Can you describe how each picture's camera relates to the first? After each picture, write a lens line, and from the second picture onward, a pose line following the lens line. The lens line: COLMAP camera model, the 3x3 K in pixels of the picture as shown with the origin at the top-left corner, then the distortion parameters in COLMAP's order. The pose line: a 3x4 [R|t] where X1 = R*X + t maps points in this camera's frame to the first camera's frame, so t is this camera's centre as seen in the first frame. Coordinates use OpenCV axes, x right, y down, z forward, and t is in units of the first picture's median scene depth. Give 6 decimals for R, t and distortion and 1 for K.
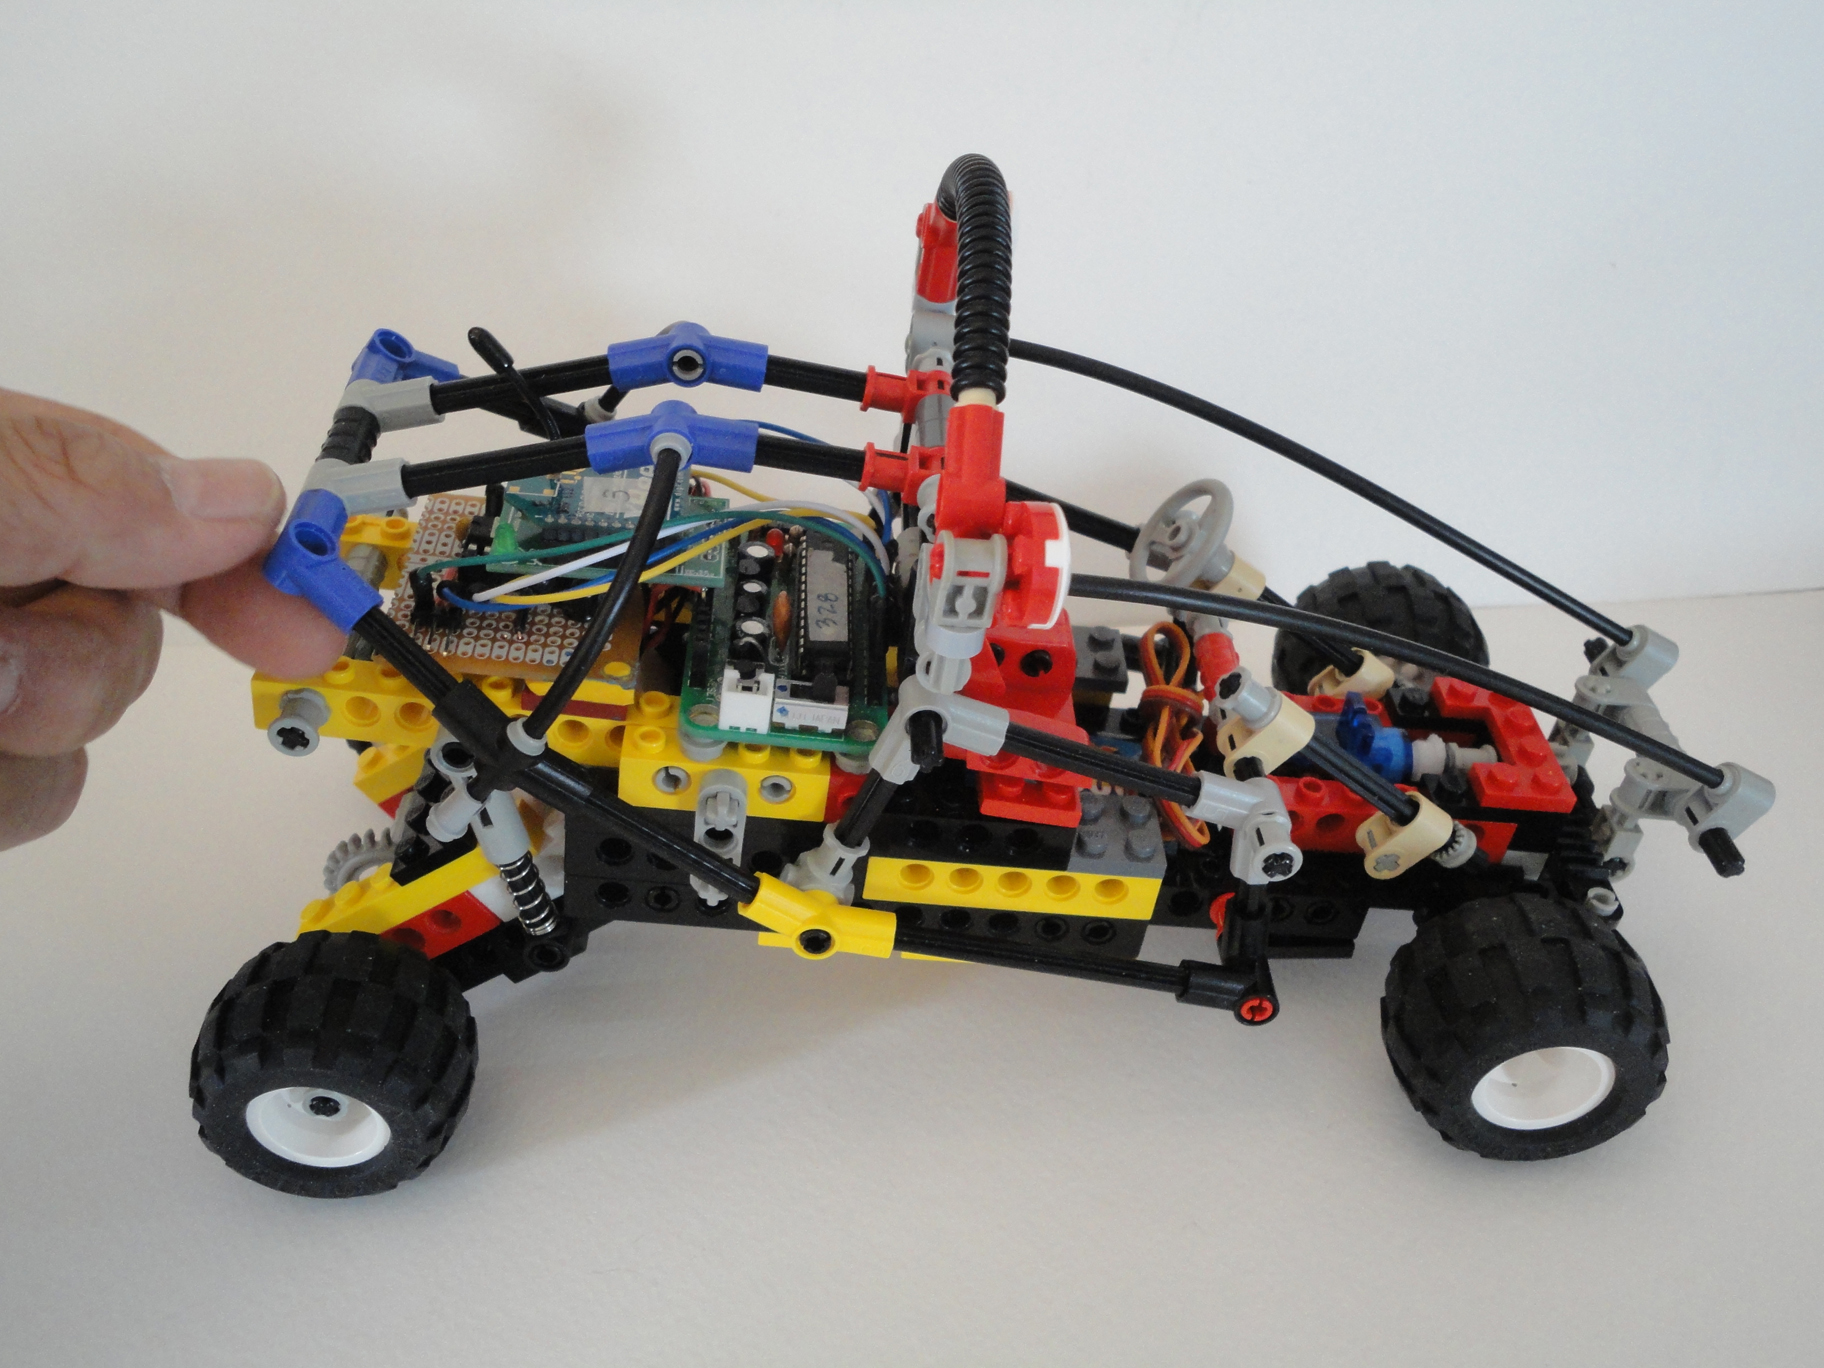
lens RADIAL K [[1723.3, 0, 913.8], [0, 1723.3, 685.8], [0, 0, 1]] dist [0.054369, 0.000000]
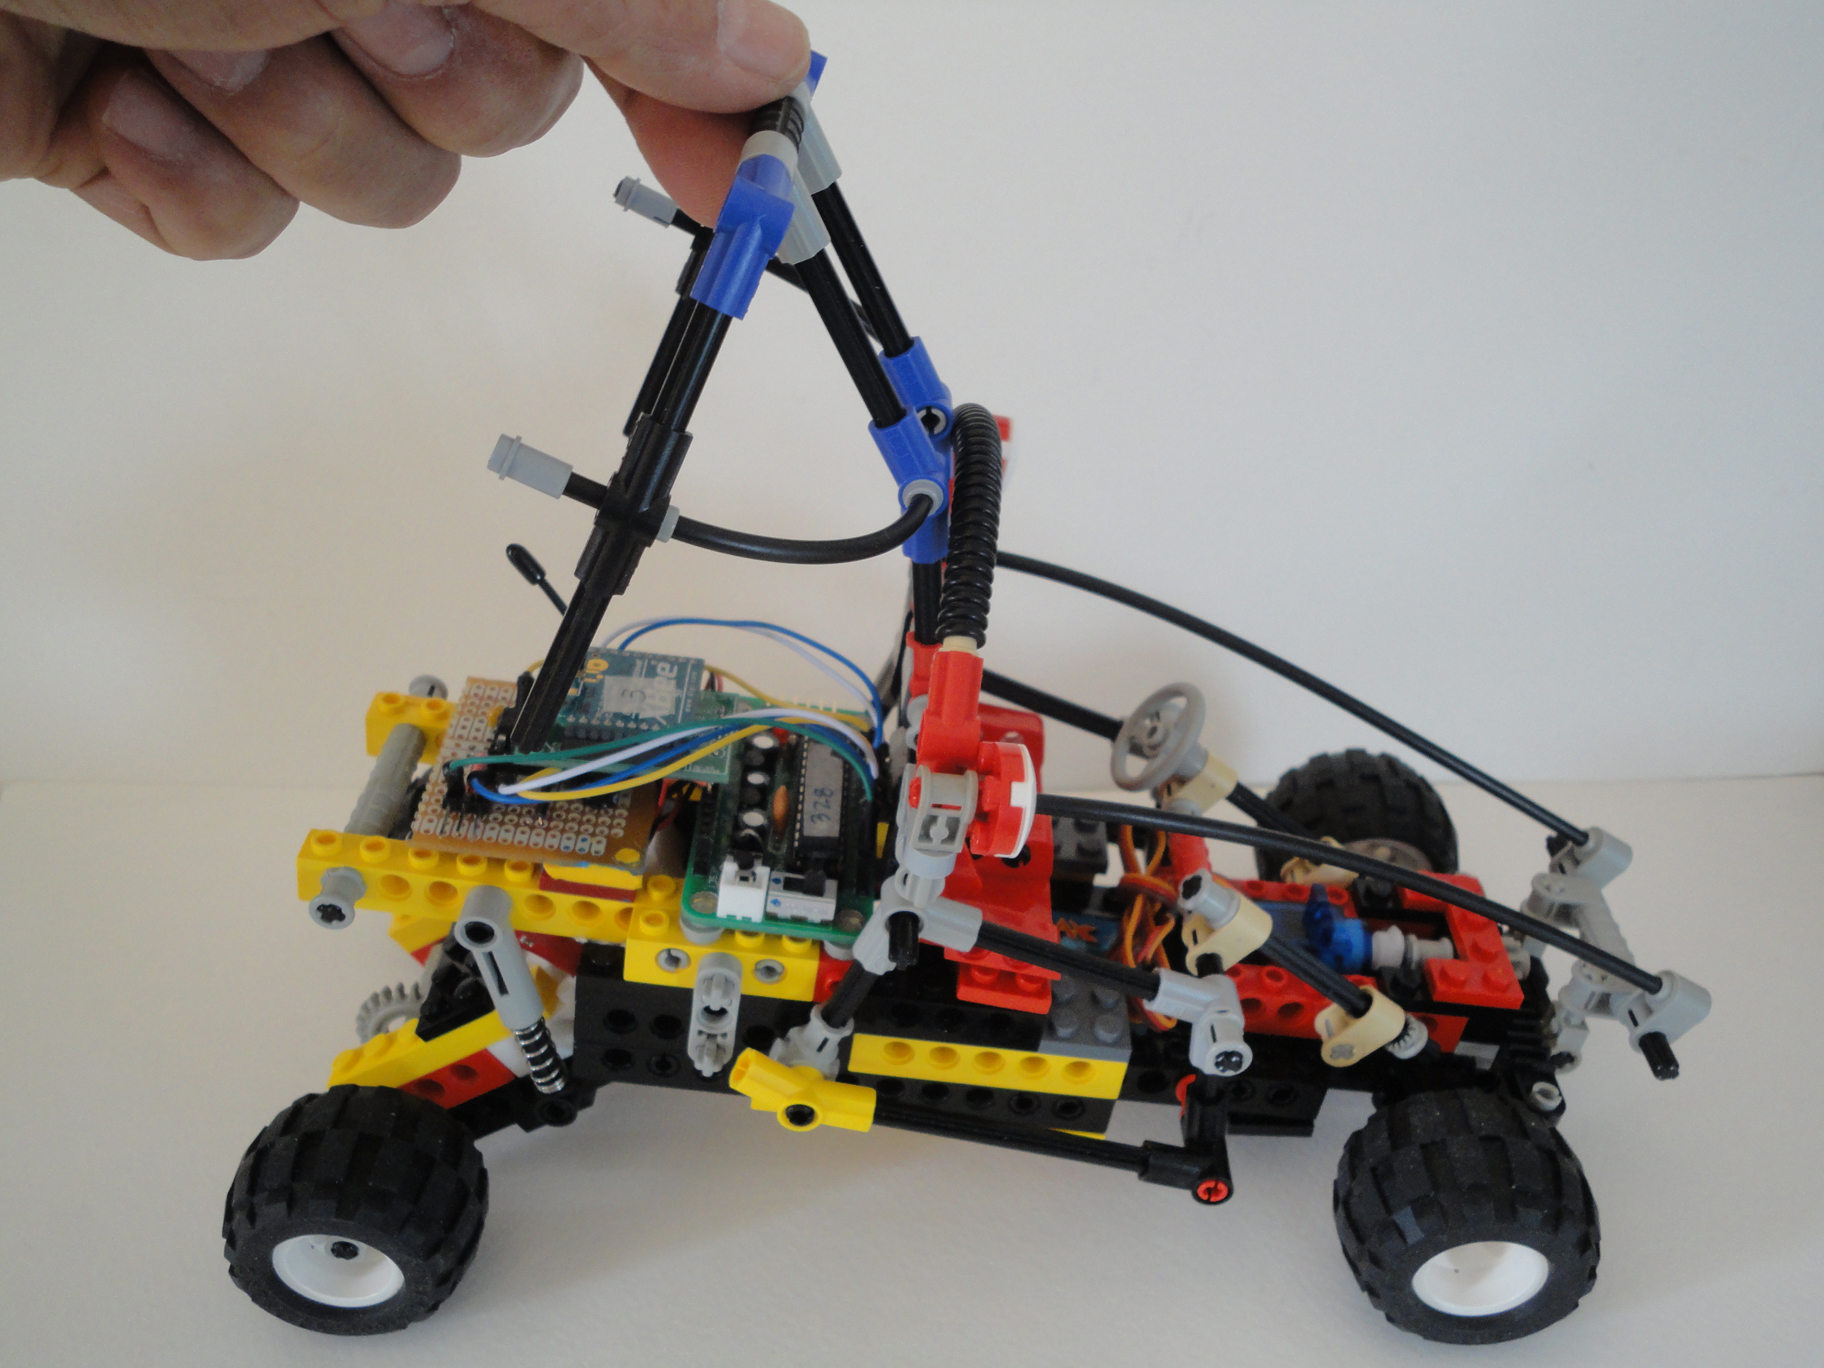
lens RADIAL K [[1723.3, 0, 909.5], [0, 1723.3, 696.2], [0, 0, 1]] dist [0.054369, 0.000000]
pose [[0.999032, 0.029611, -0.032530, 0.037343], [-0.030846, 0.998796, -0.038155, -0.071129], [0.031361, 0.039121, 0.998742, -0.086283]]
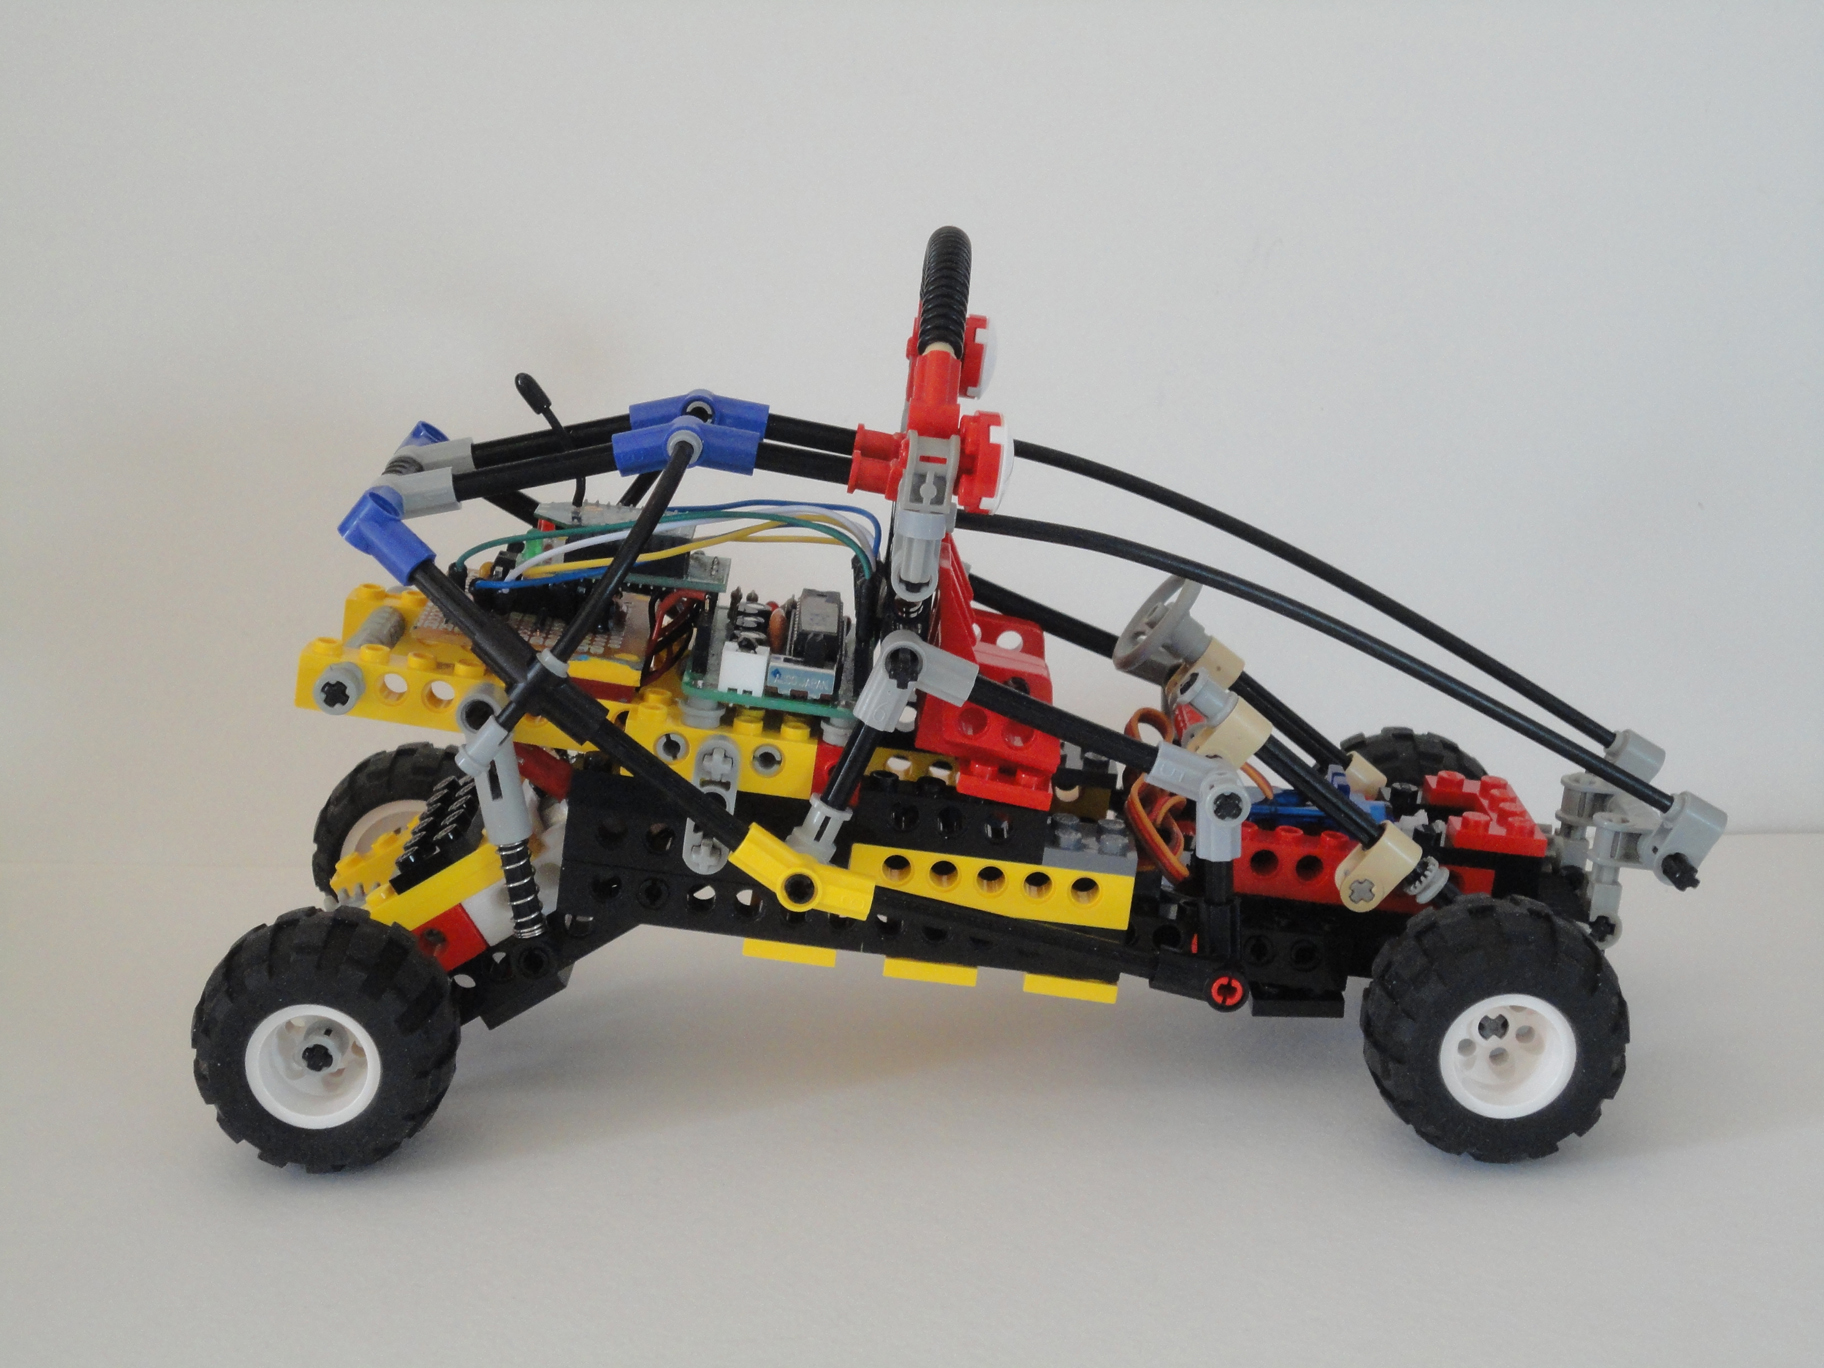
lens RADIAL K [[2821.7, 0, 947.8], [0, 2821.7, 633.8], [0, 0, 1]] dist [0.124478, 0.000000]
pose [[0.999868, -0.000235, -0.016275, 0.059923], [-0.005995, 0.924267, -0.381699, 0.635083], [0.015132, 0.381746, 0.924143, -0.639832]]
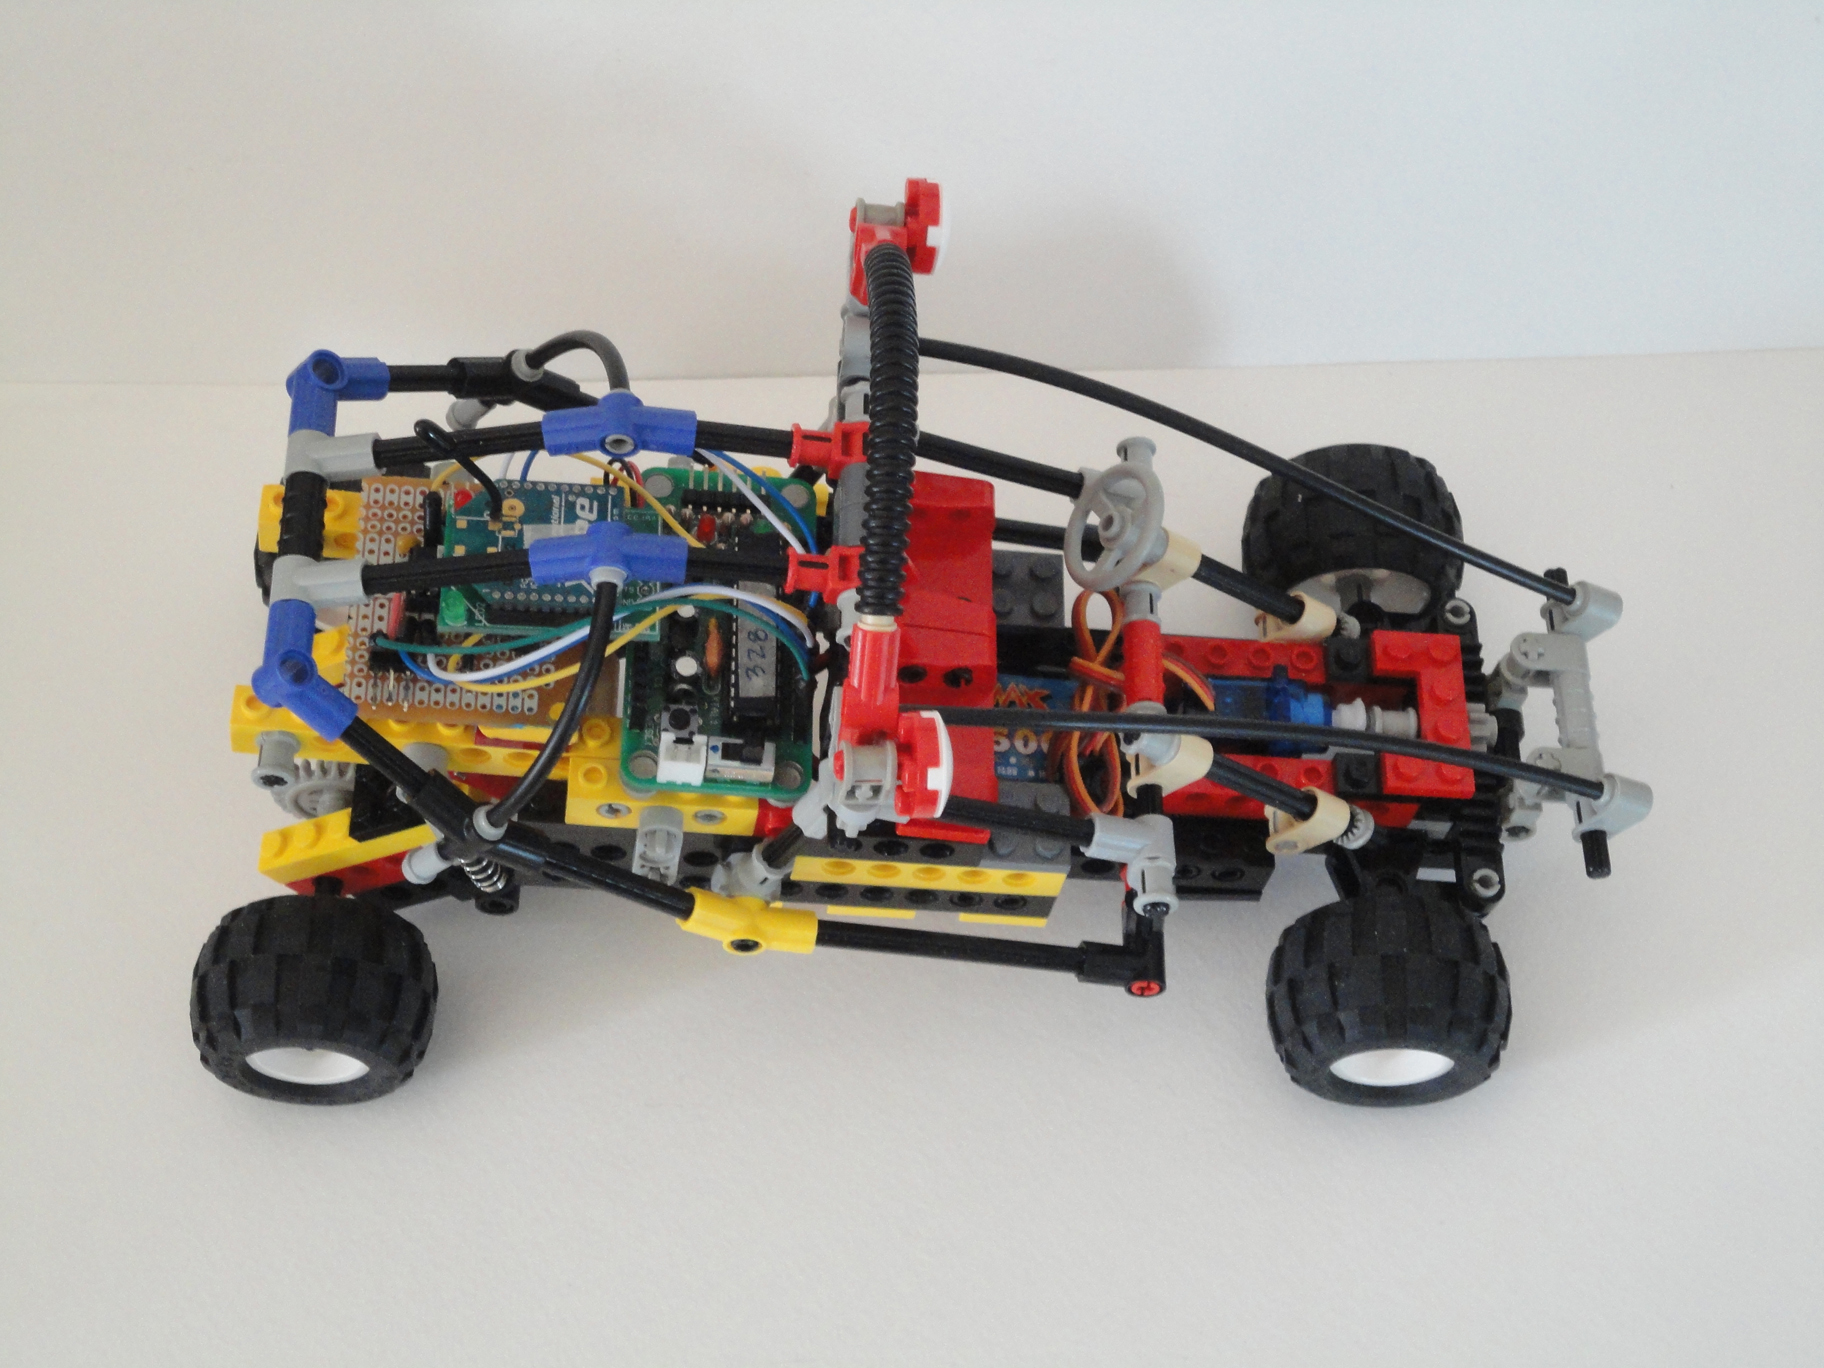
lens RADIAL K [[2821.7, 0, 919.7], [0, 2821.7, 692.7], [0, 0, 1]] dist [0.124478, 0.000000]
pose [[0.999512, 0.028720, -0.012274, 0.070913], [-0.022097, 0.927979, 0.371977, -0.656962], [0.022074, -0.371524, 0.928161, -0.609256]]
